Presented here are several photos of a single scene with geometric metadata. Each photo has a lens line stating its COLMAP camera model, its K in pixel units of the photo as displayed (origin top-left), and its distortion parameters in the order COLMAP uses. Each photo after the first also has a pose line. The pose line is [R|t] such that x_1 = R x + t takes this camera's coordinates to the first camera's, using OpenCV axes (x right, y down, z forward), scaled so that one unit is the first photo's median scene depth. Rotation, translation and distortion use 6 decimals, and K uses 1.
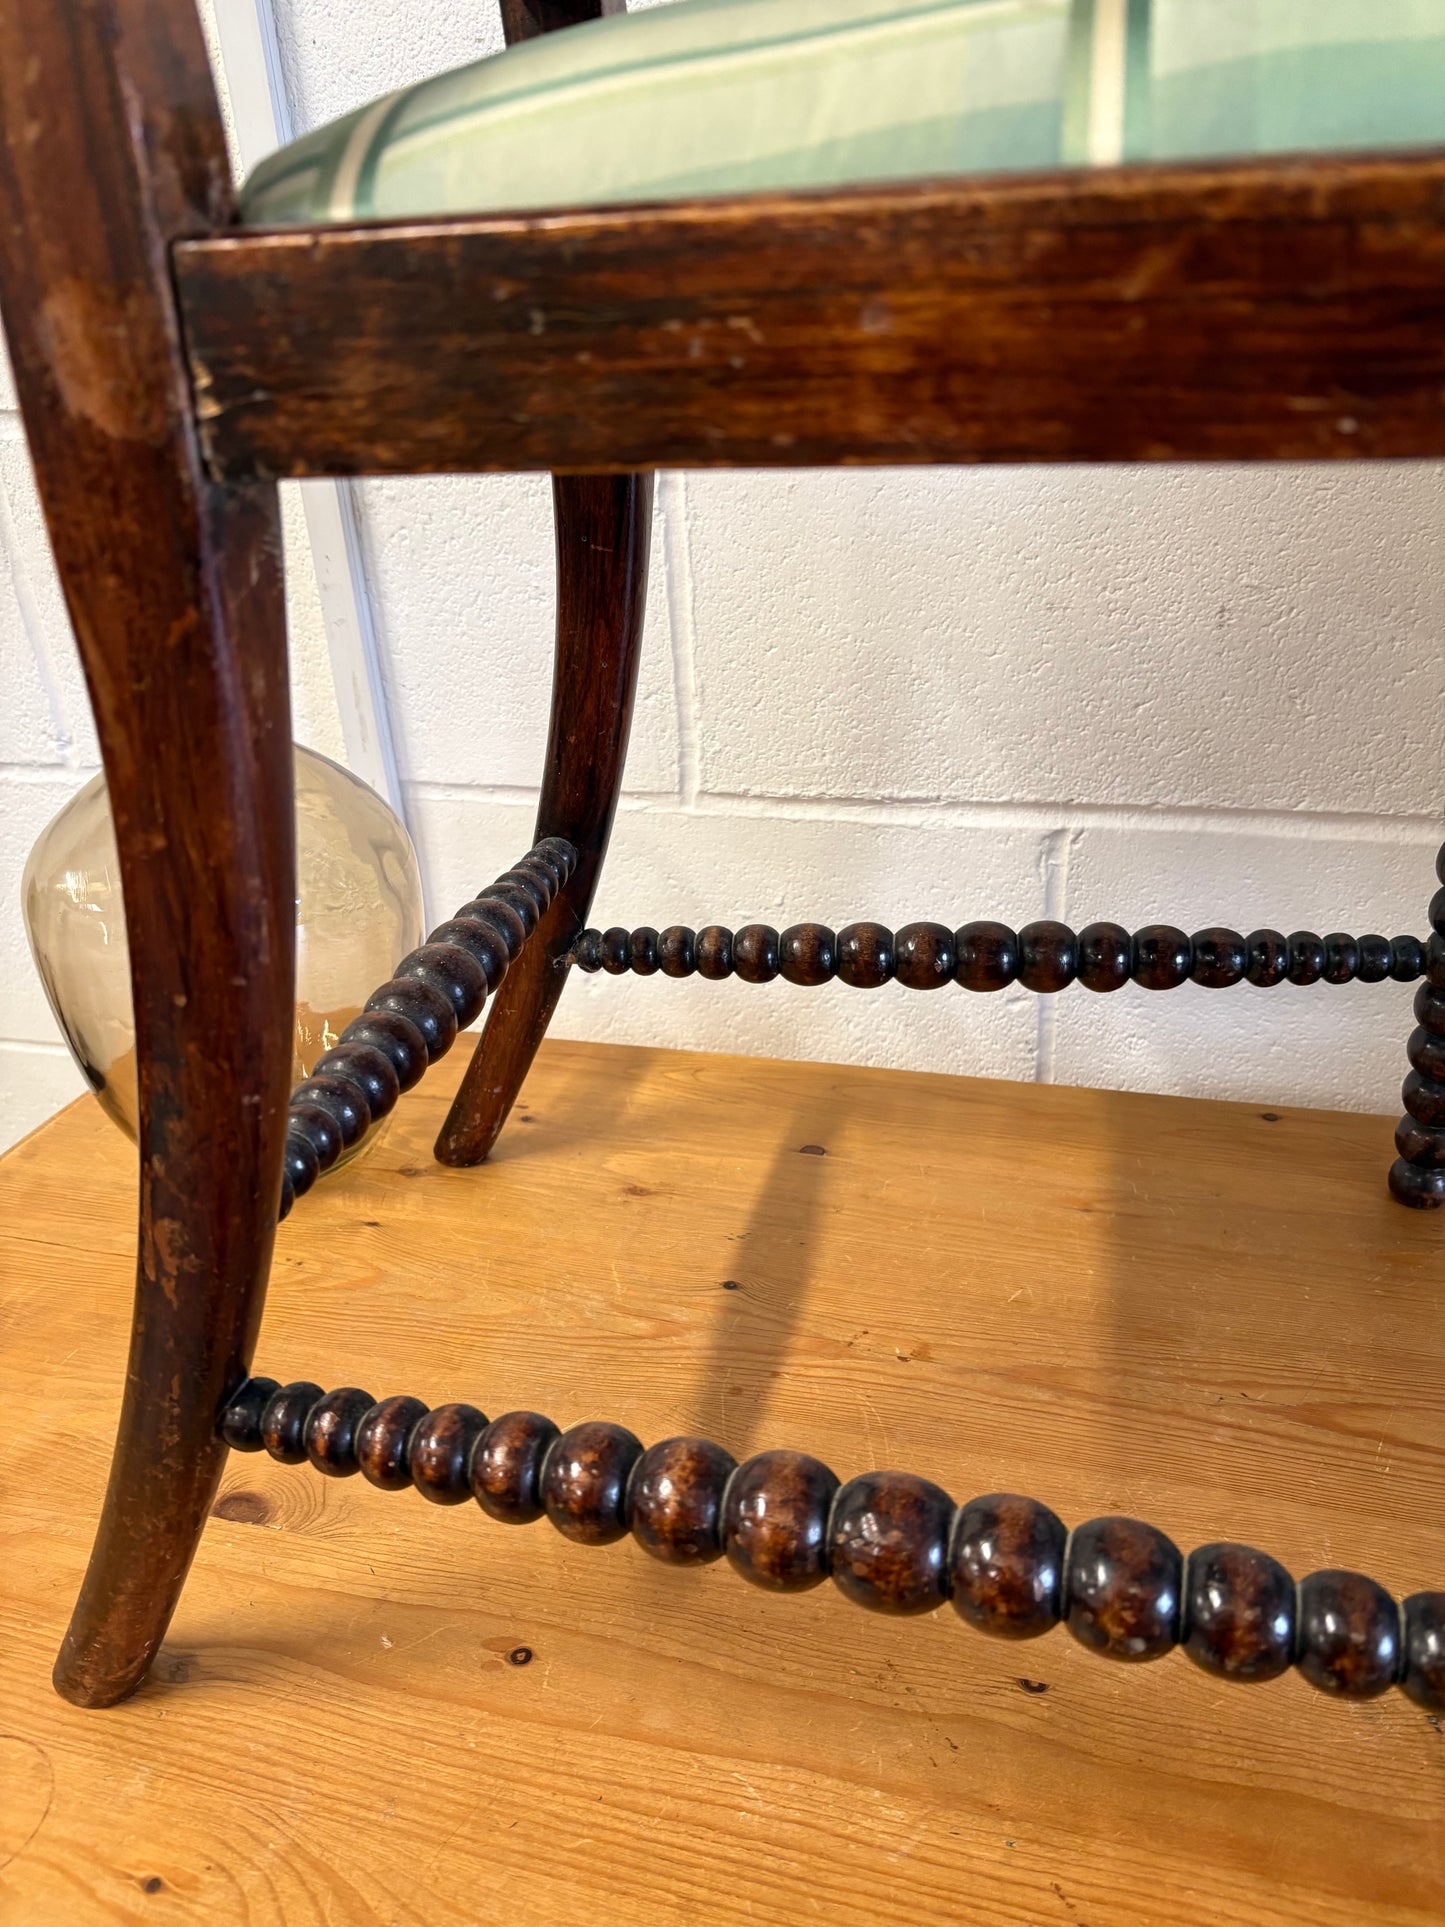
lens RADIAL K [[1465.0, 0, 719.0], [0, 1465.0, 981.1], [0, 0, 1]] dist [0.002422, -0.005938]
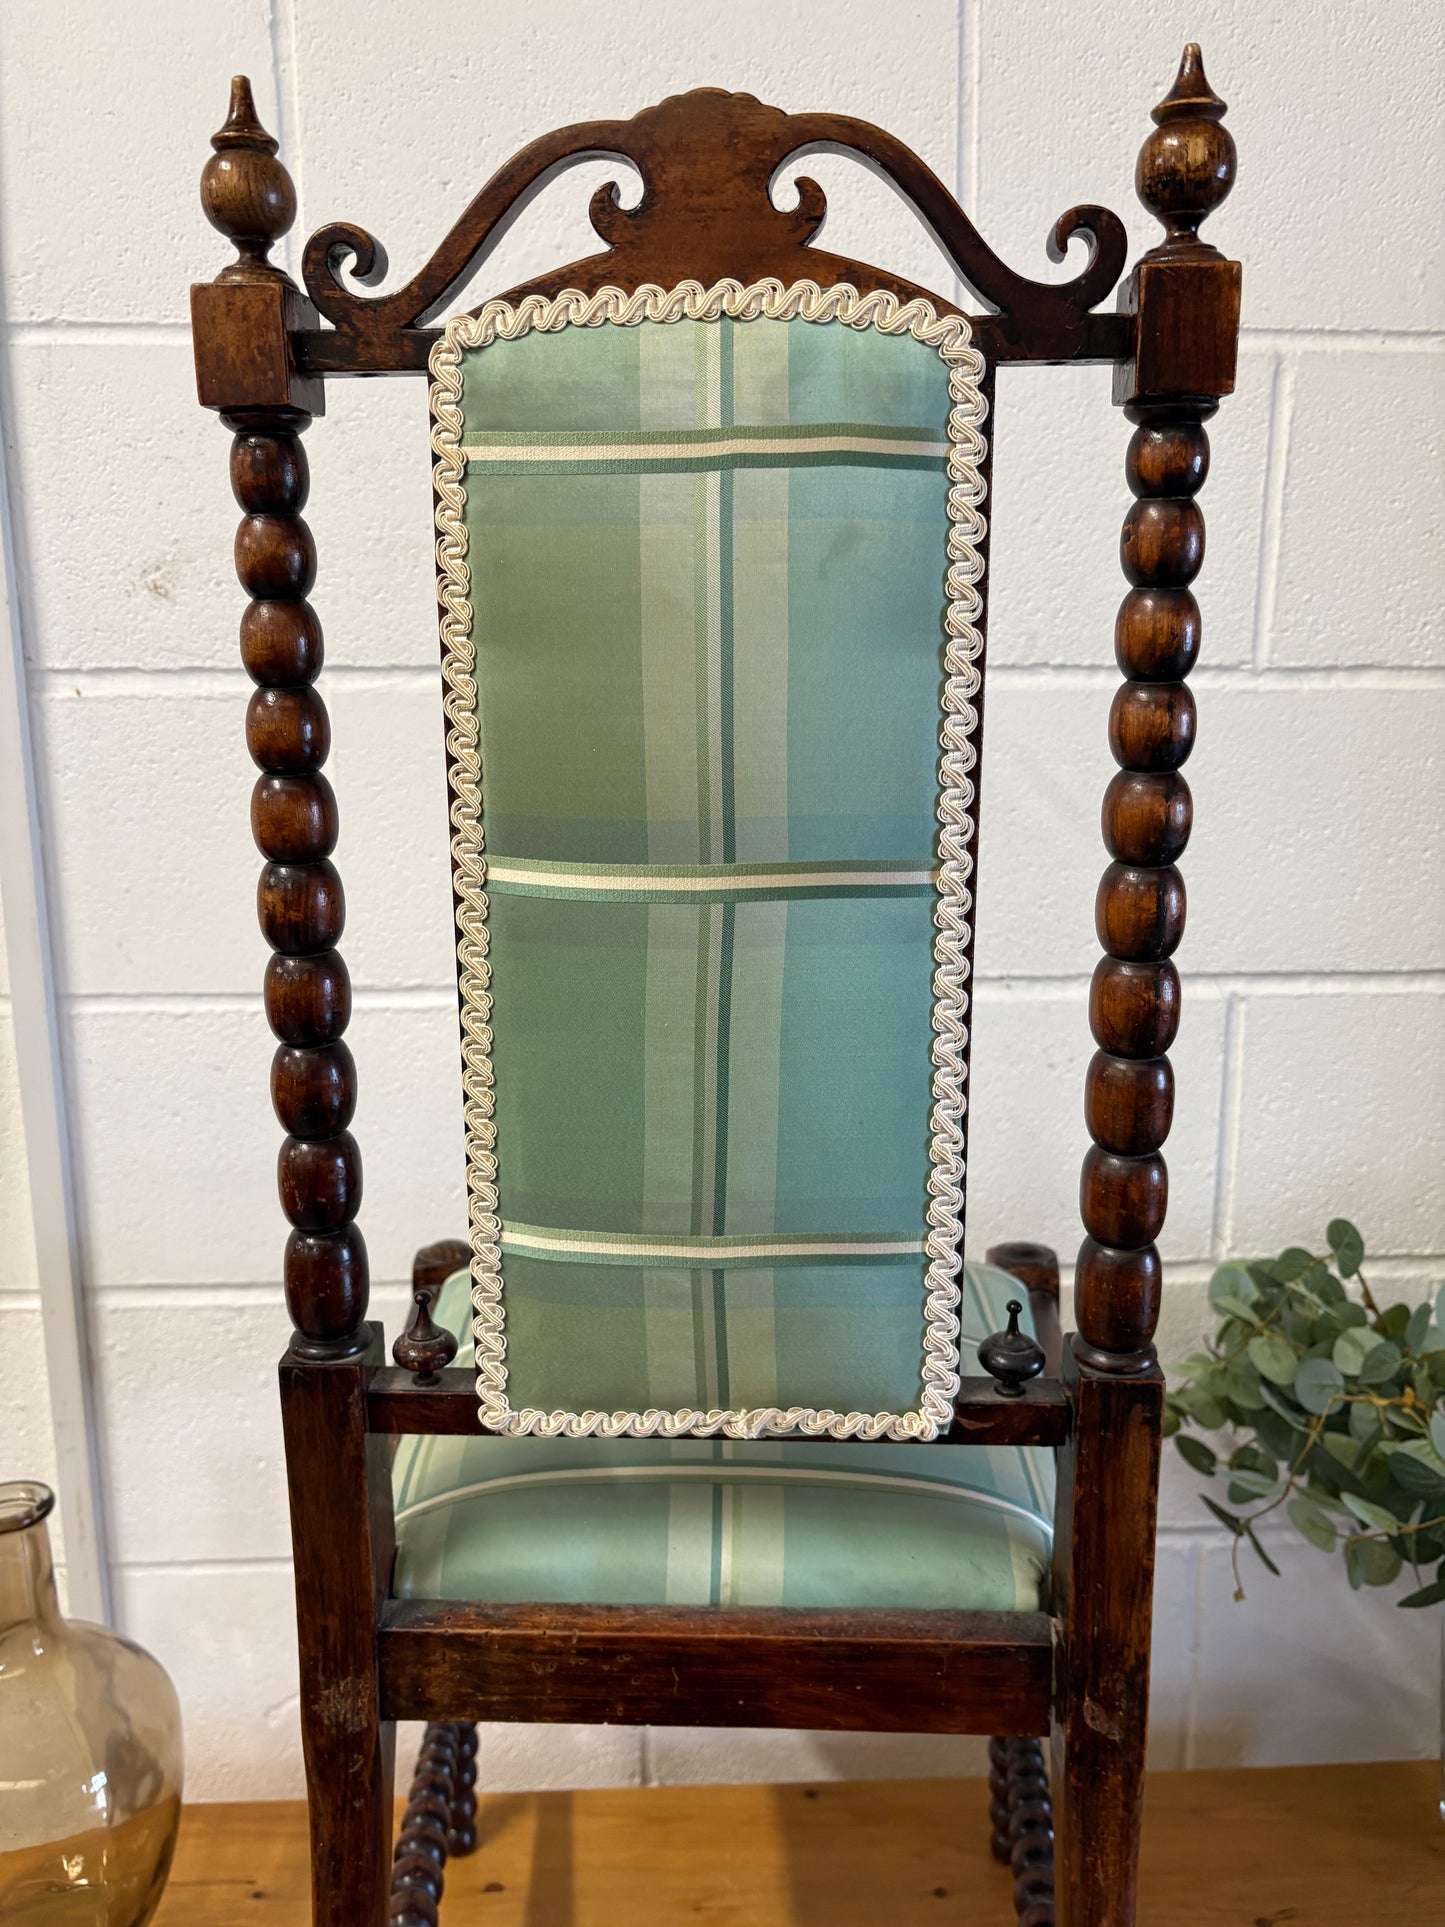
lens RADIAL K [[1484.5, 0, 713.1], [0, 1484.5, 962.6], [0, 0, 1]] dist [0.003651, 0.007608]
pose [[0.950565, -0.008229, 0.310418, -0.173139], [0.097661, 0.956846, -0.273694, -0.326450], [-0.294770, 0.290480, 0.910347, -0.578742]]
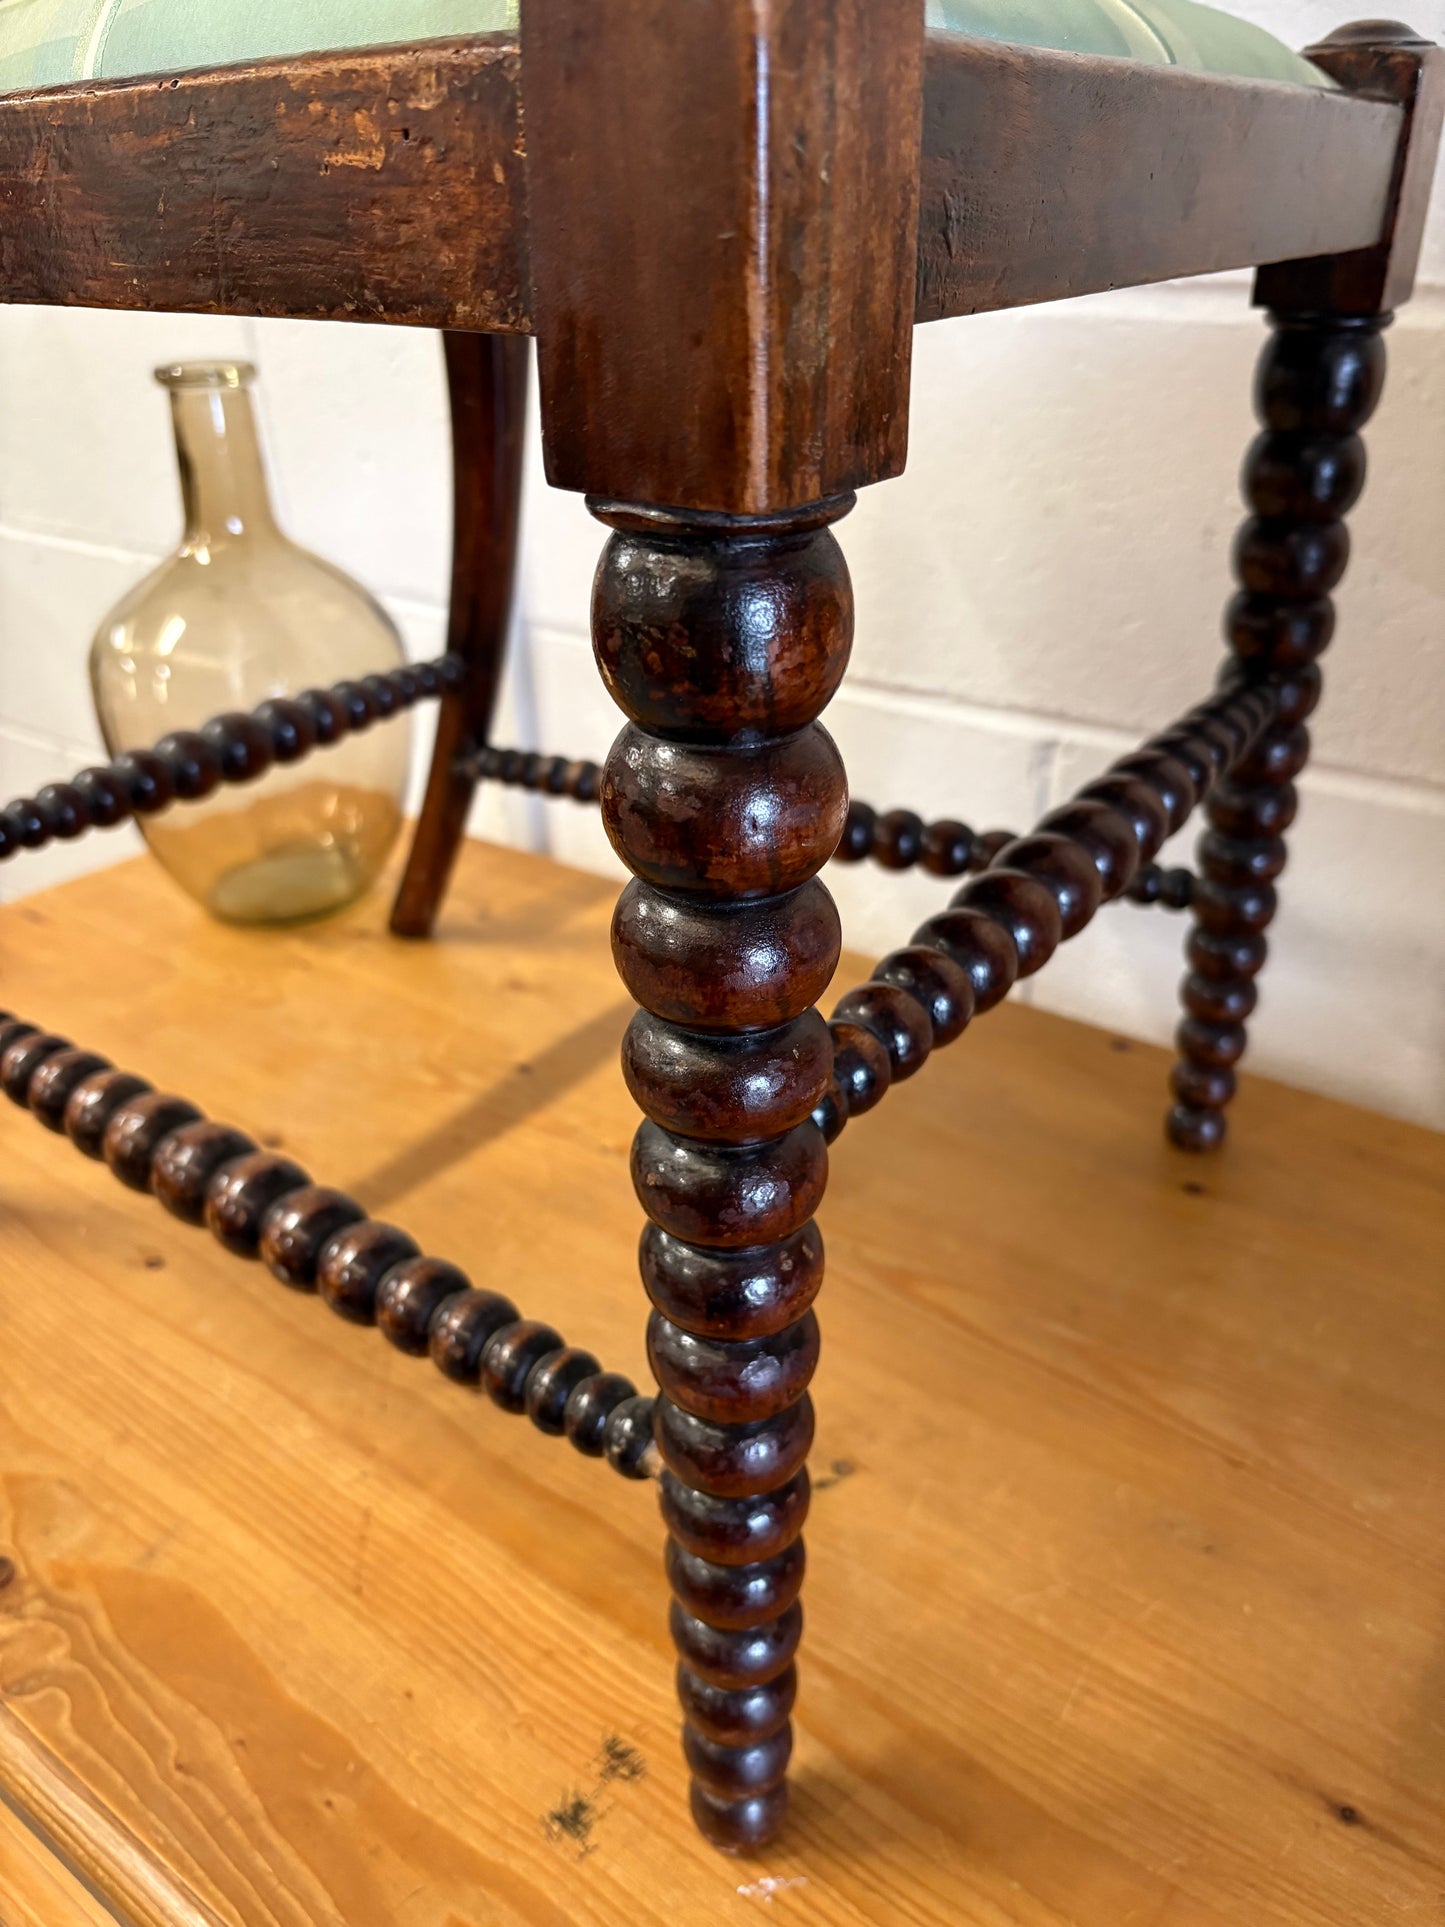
lens RADIAL K [[1482.5, 0, 718.6], [0, 1482.5, 965.6], [0, 0, 1]] dist [0.018974, -0.007595]
pose [[0.929319, 0.196859, -0.312431, 0.477842], [-0.180146, 0.980233, 0.081795, 0.008483], [0.322357, -0.019730, 0.946413, -0.050603]]
